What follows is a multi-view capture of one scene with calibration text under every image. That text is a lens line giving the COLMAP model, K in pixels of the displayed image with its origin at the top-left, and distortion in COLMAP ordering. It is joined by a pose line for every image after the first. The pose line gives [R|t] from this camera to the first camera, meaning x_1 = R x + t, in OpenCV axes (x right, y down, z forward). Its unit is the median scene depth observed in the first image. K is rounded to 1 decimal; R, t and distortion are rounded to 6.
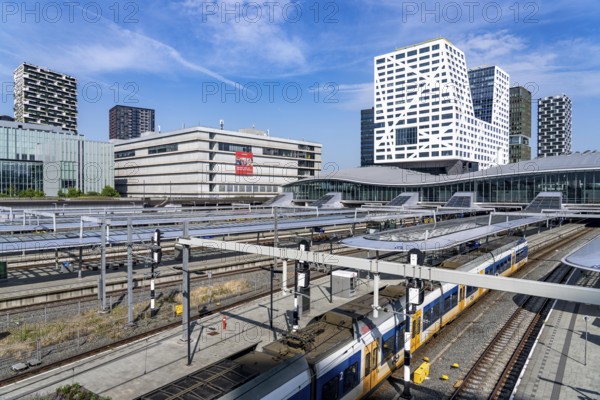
lens RADIAL K [[414.2, 0, 300.0], [0, 414.2, 200.0], [0, 0, 1]] dist [0.001683, 0.001782]
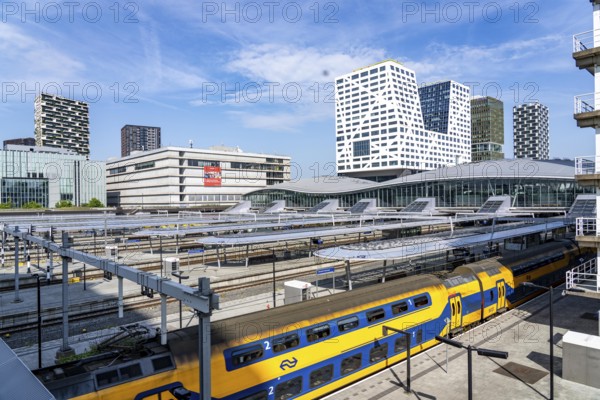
lens RADIAL K [[414.2, 0, 300.0], [0, 414.2, 200.0], [0, 0, 1]] dist [0.001683, 0.001782]
pose [[0.996807, -0.017382, -0.077933, 0.178809], [0.015946, 0.999692, -0.019013, 0.003012], [0.078239, 0.017710, 0.996777, -0.119506]]
